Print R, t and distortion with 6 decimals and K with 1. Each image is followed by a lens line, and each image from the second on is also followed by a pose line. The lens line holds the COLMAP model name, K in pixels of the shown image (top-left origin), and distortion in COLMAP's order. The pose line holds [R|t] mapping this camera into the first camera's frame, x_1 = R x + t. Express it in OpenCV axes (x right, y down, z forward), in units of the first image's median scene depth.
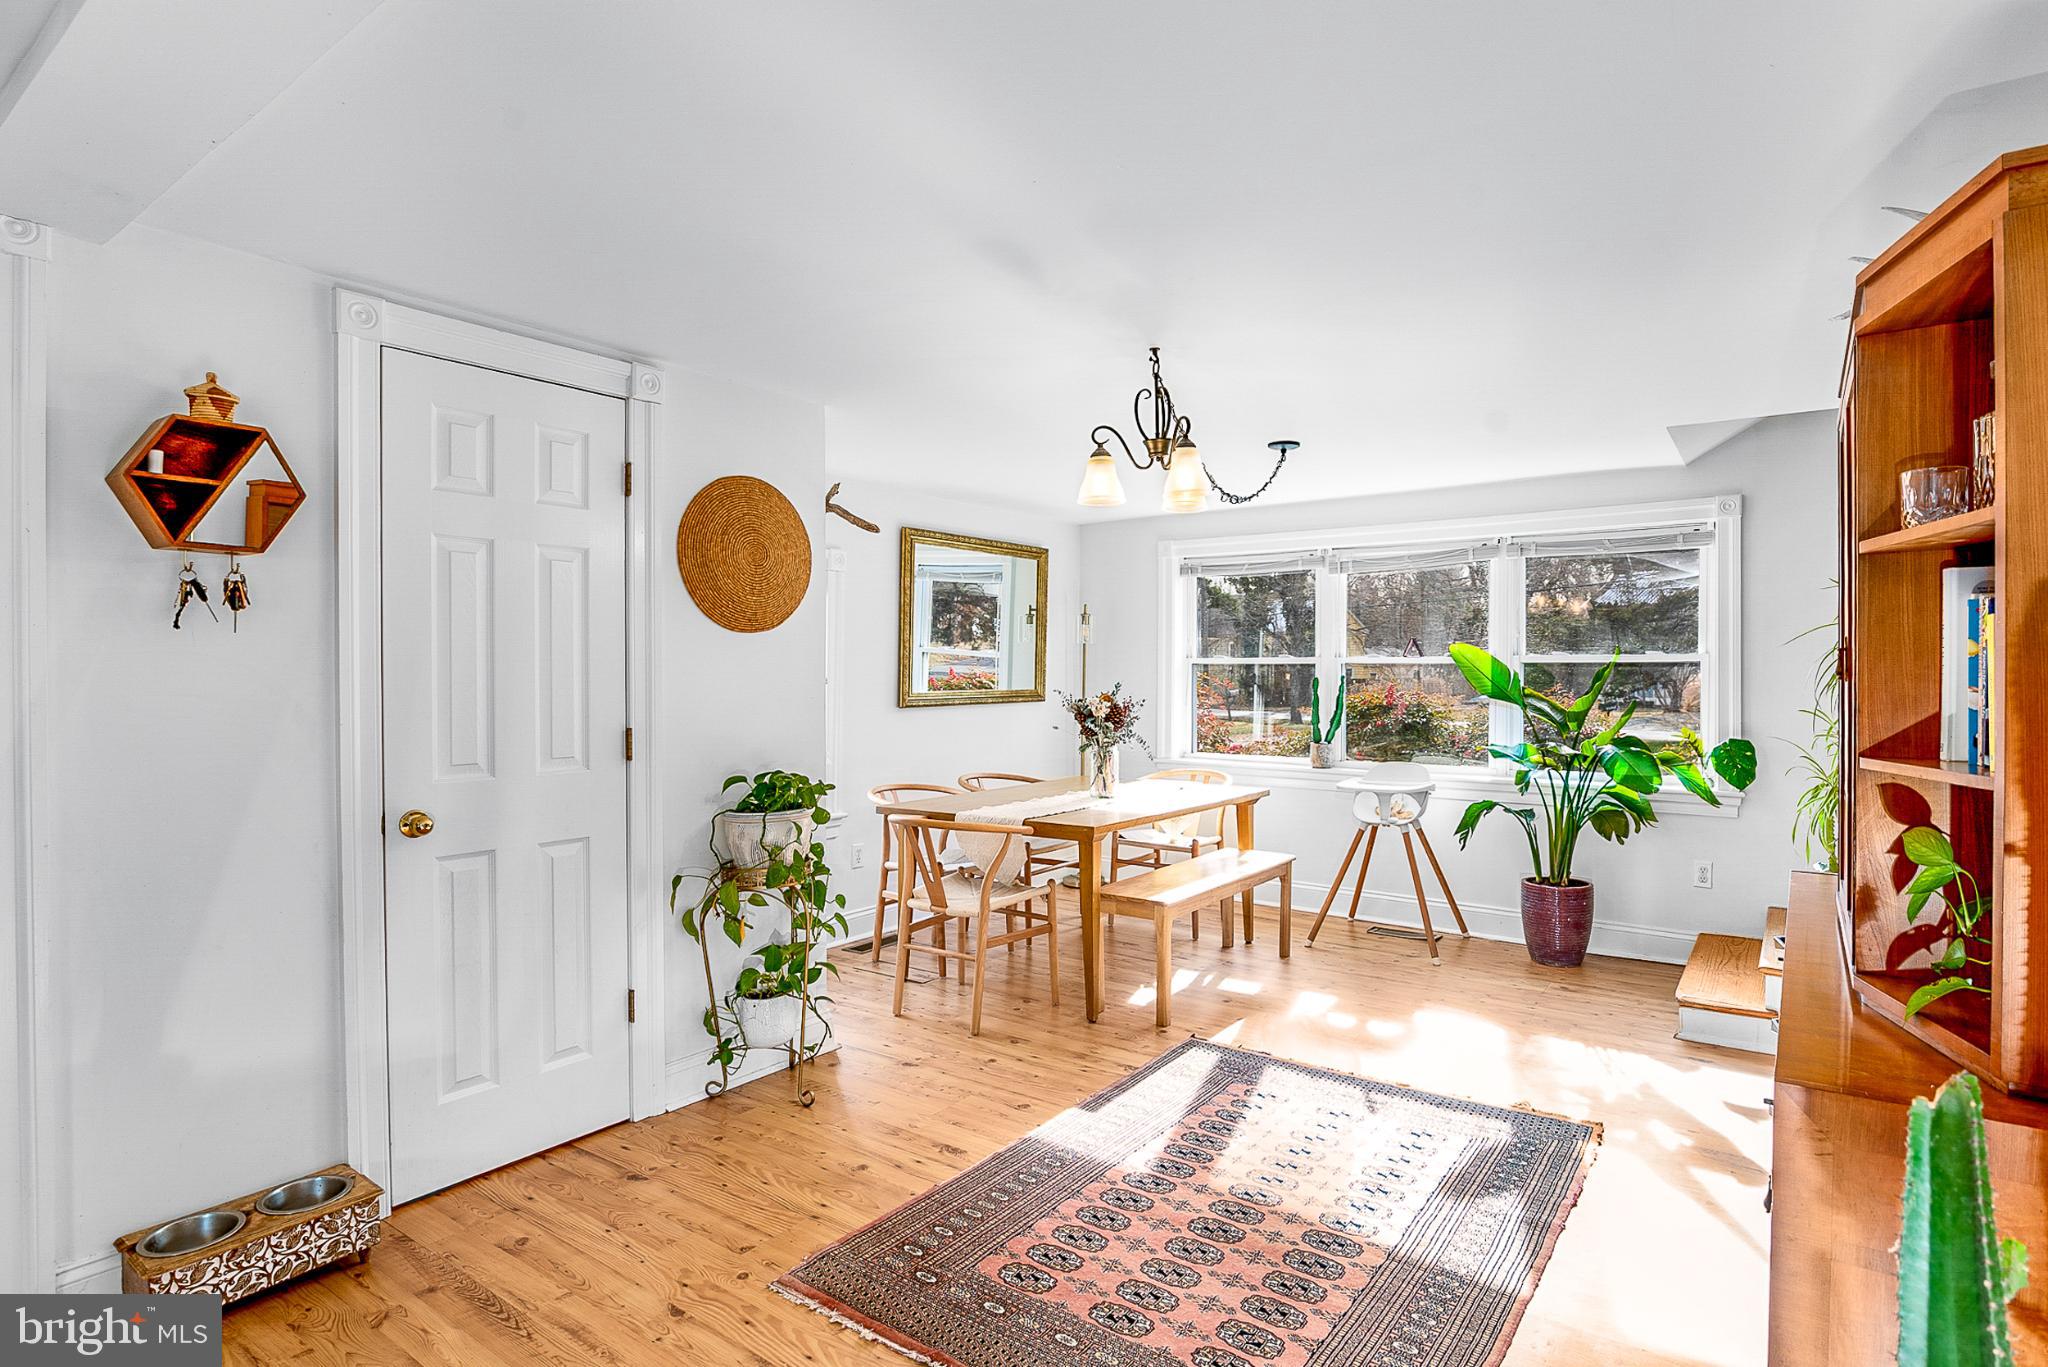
lens RADIAL K [[1031.6, 0, 1090.6], [0, 1031.6, 669.2], [0, 0, 1]] dist [-0.019882, 0.000168]
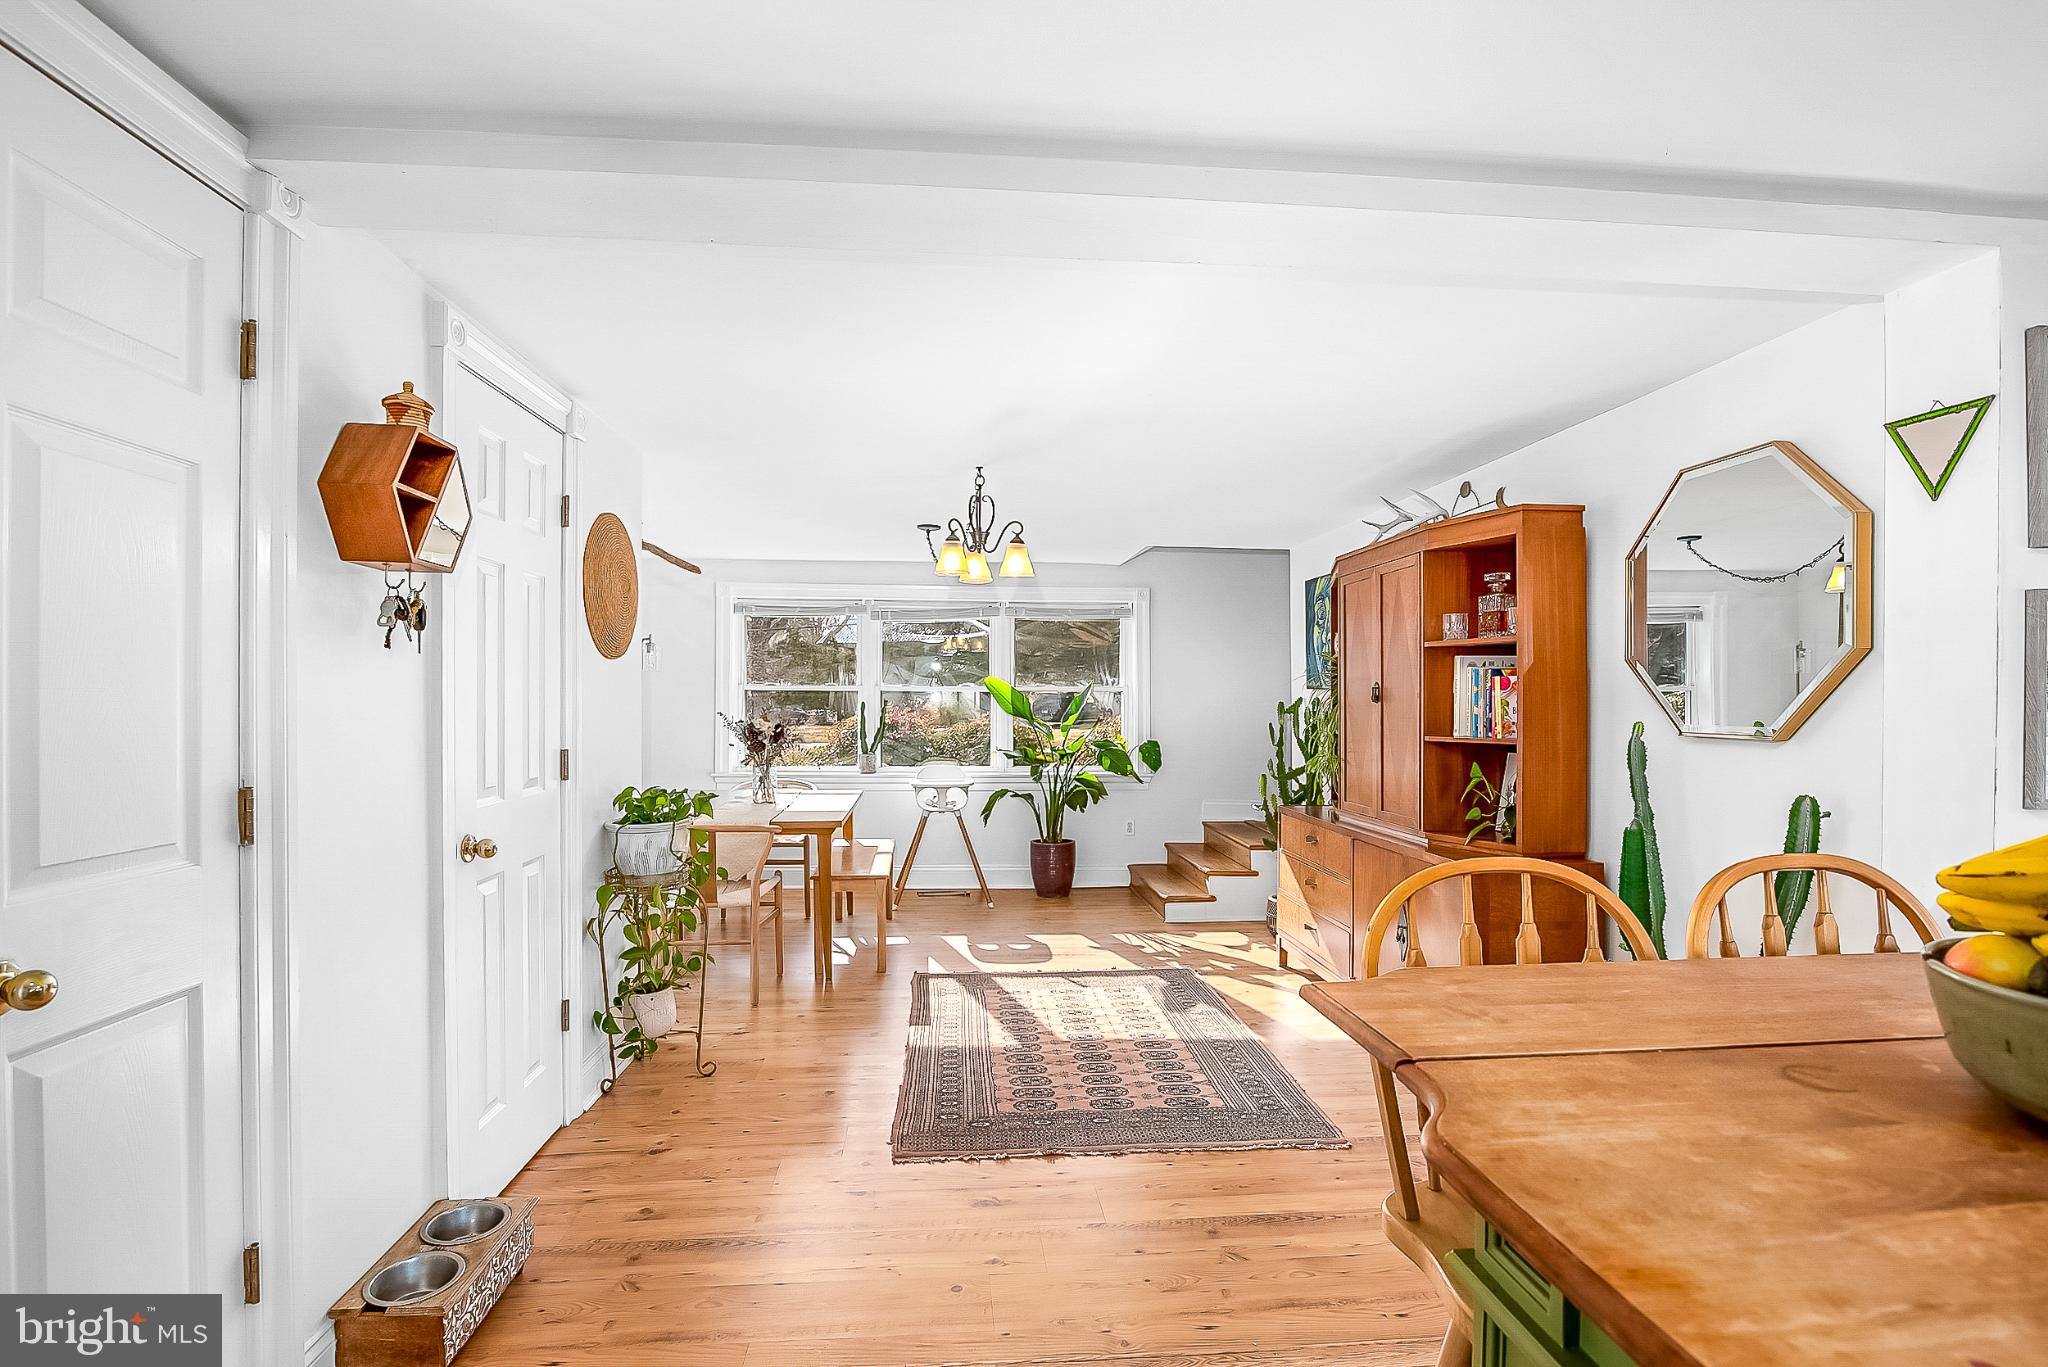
lens RADIAL K [[942.0, 0, 1035.2], [0, 942.0, 678.1], [0, 0, 1]] dist [-0.015420, 0.000055]
pose [[0.774695, 0.016533, 0.632119, -0.427365], [-0.005120, 0.999789, -0.019875, 0.001548], [-0.632314, 0.012161, 0.774617, -0.027110]]
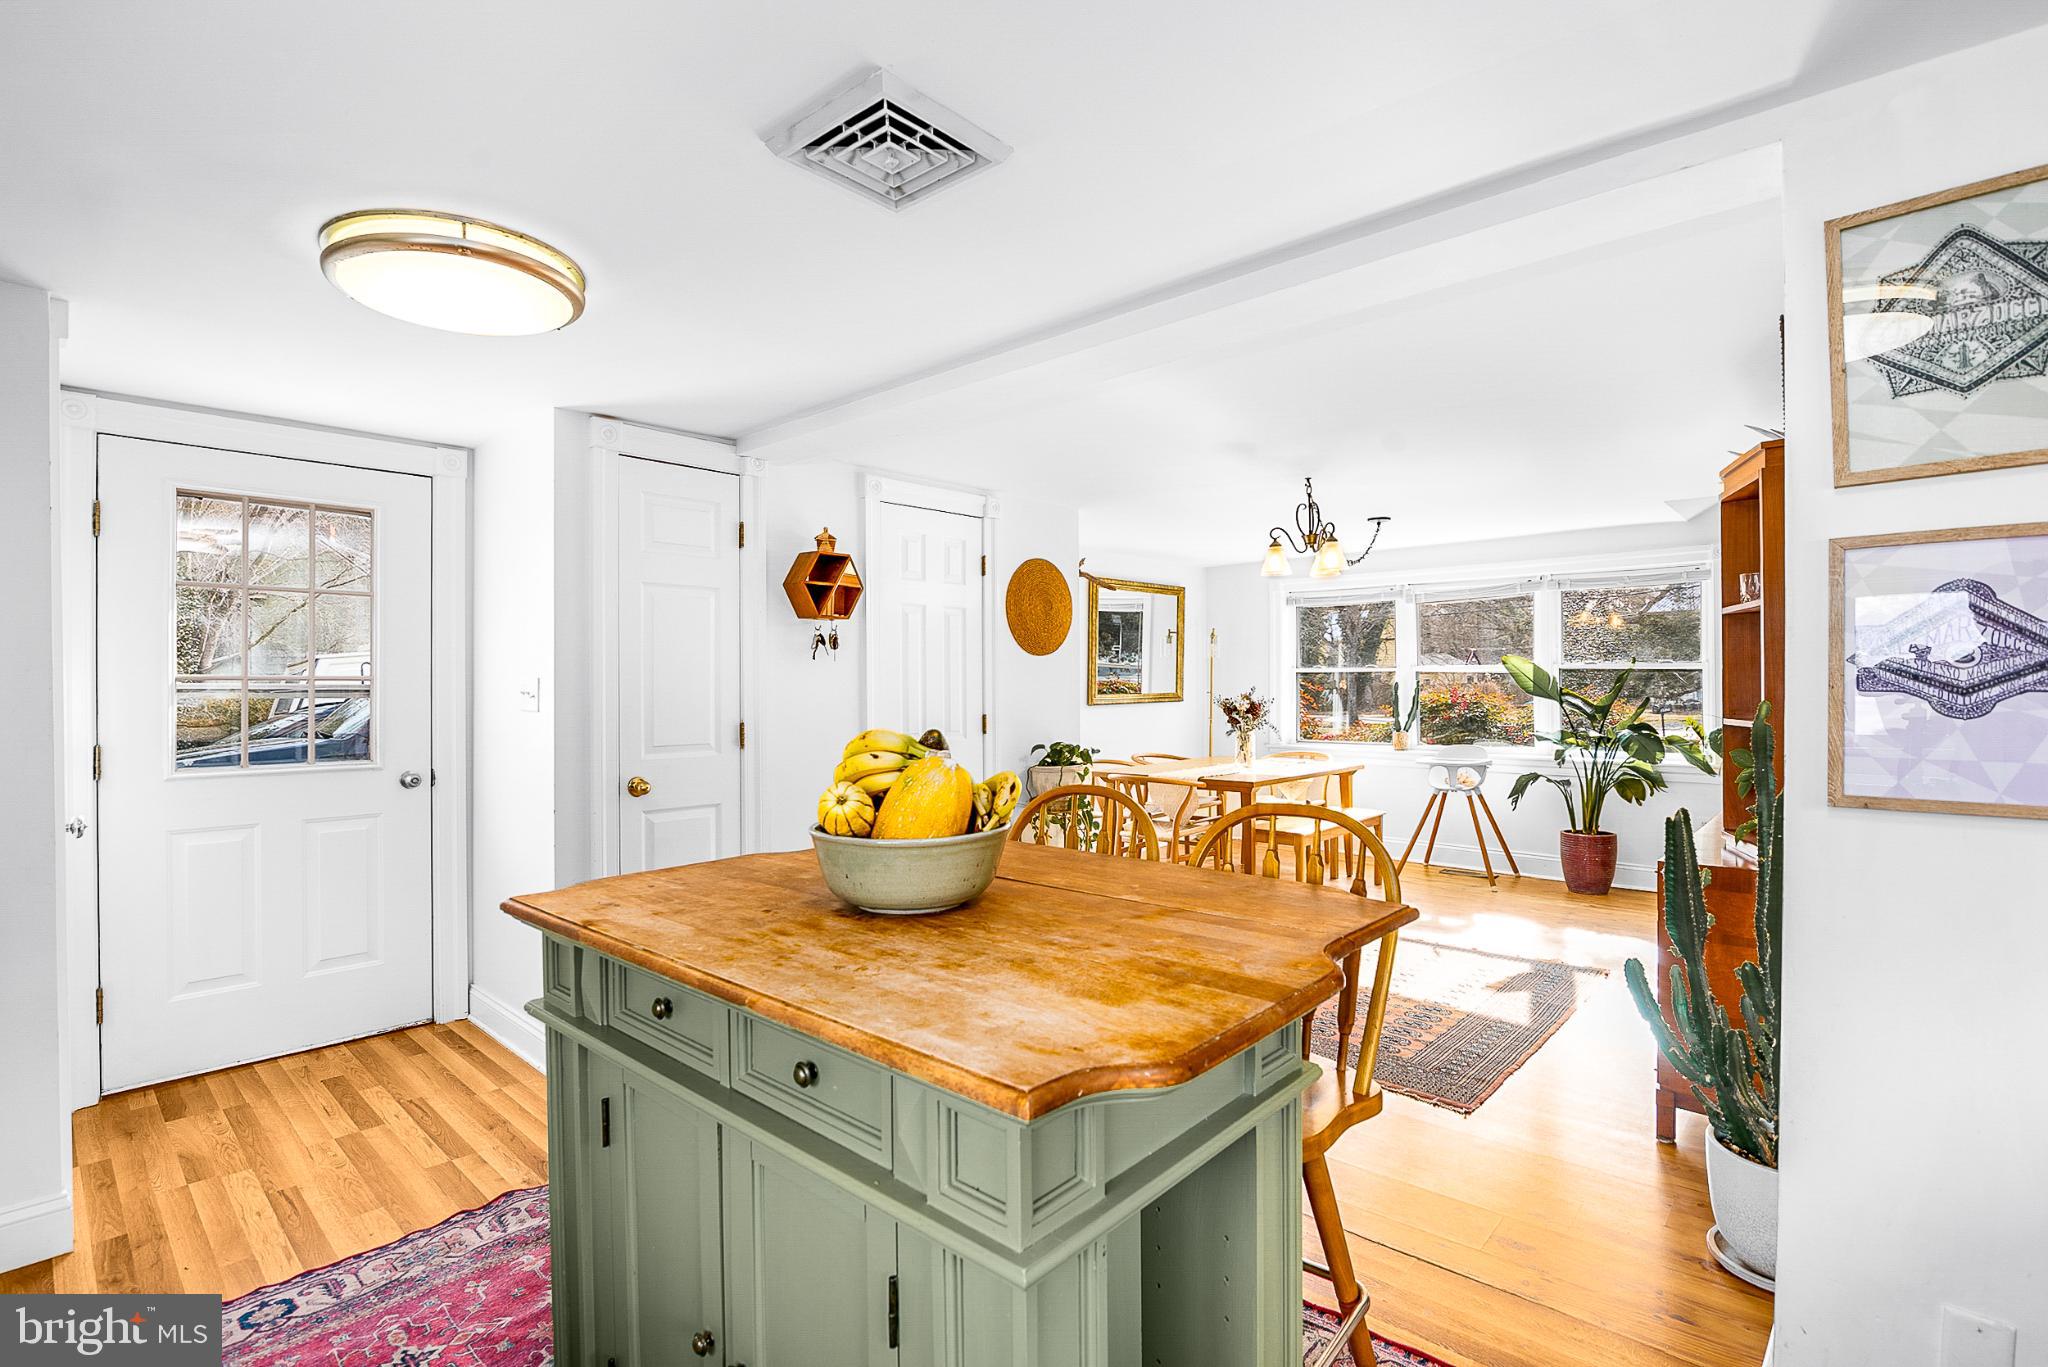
lens RADIAL K [[944.0, 0, 1018.2], [0, 944.0, 674.4], [0, 0, 1]] dist [-0.025199, -0.000074]
pose [[0.989903, -0.008160, -0.141512, -0.111488], [0.007683, 0.999963, -0.003919, -0.000592], [0.141539, 0.002792, 0.989929, -0.323320]]
